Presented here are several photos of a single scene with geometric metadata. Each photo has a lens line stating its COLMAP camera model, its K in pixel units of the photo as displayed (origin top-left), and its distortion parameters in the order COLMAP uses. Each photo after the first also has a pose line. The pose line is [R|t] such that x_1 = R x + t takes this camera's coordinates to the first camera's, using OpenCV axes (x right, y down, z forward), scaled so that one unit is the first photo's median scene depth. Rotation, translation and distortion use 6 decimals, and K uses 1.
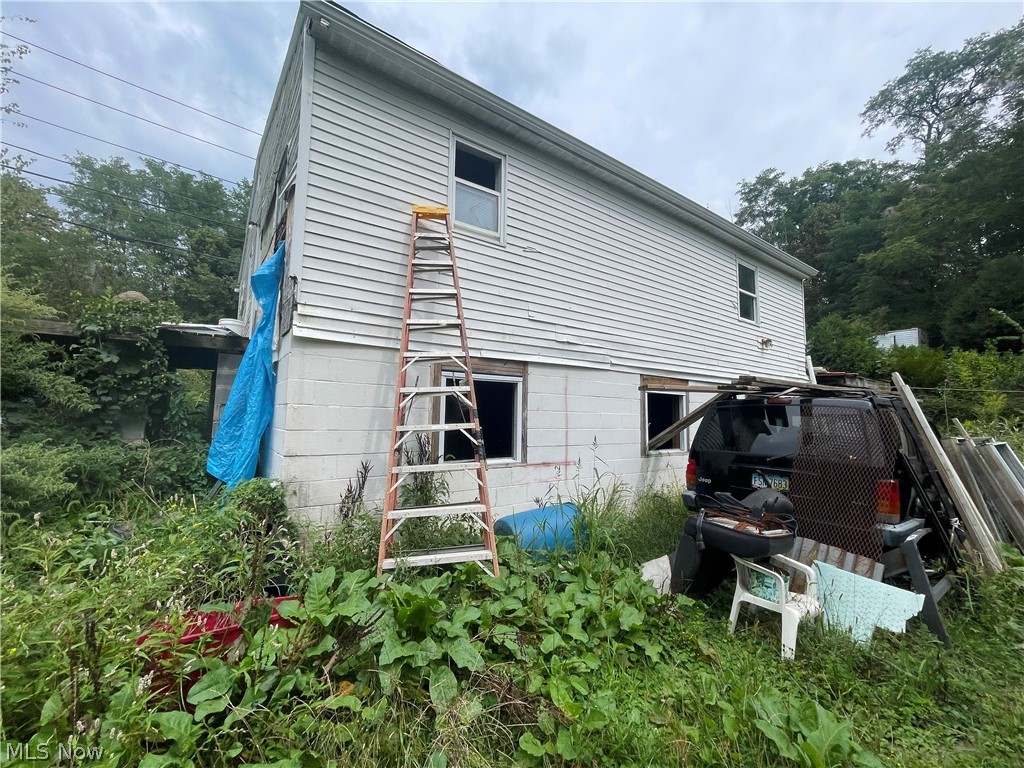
lens RADIAL K [[414.3, 0, 504.9], [0, 414.3, 386.5], [0, 0, 1]] dist [-0.001585, -0.000024]
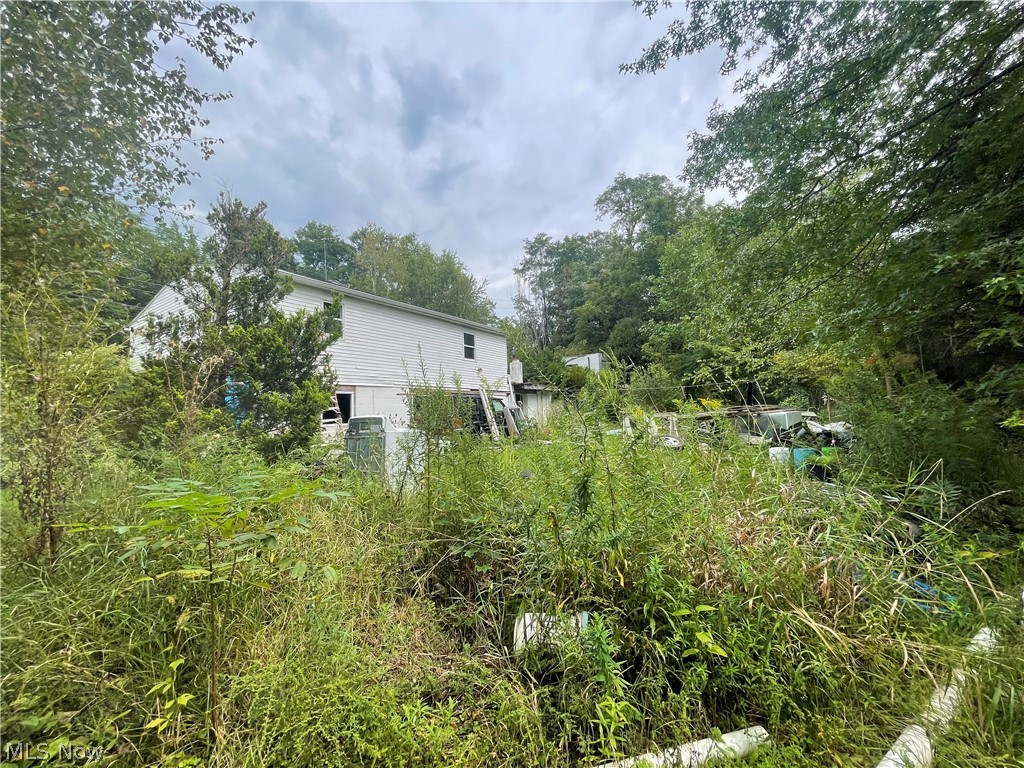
lens RADIAL K [[414.3, 0, 504.9], [0, 414.3, 386.5], [0, 0, 1]] dist [-0.001585, -0.000024]
pose [[0.933258, -0.027872, 0.358125, -0.000939], [0.031472, 0.999496, -0.004225, -0.006382], [-0.357827, 0.015214, 0.933664, -0.815004]]
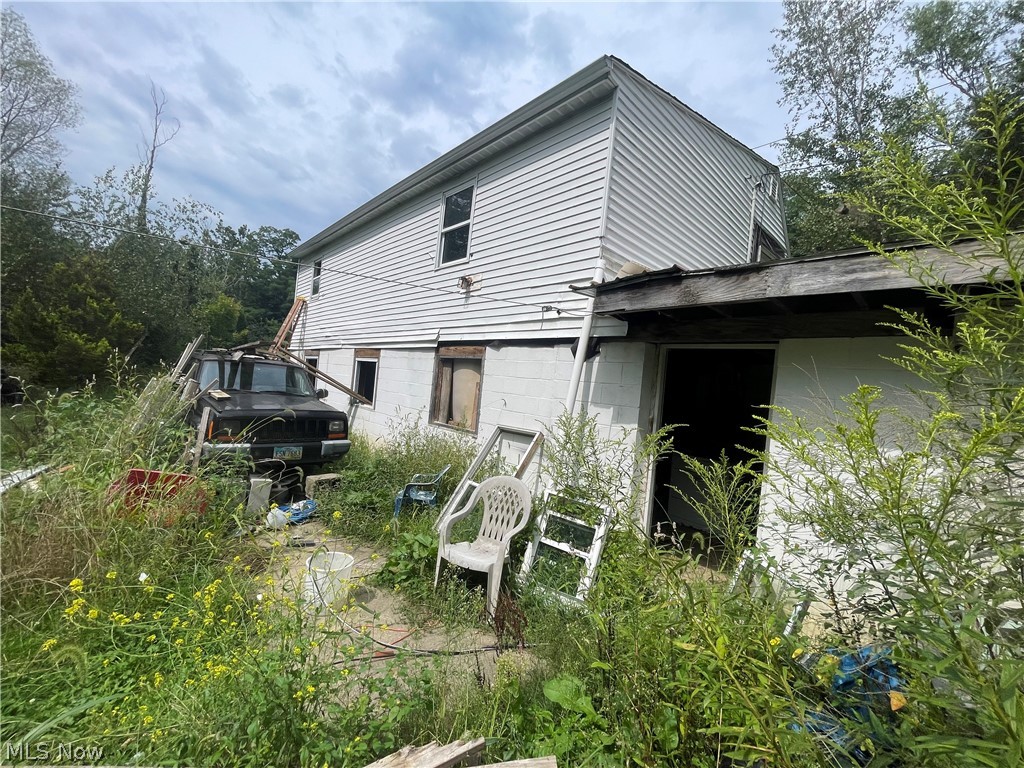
lens RADIAL K [[414.3, 0, 504.9], [0, 414.3, 386.5], [0, 0, 1]] dist [-0.001585, -0.000024]
pose [[0.147929, 0.001098, -0.988997, 1.096503], [-0.014119, 0.999900, -0.001002, 0.058096], [0.988897, 0.014112, 0.147930, 0.788261]]
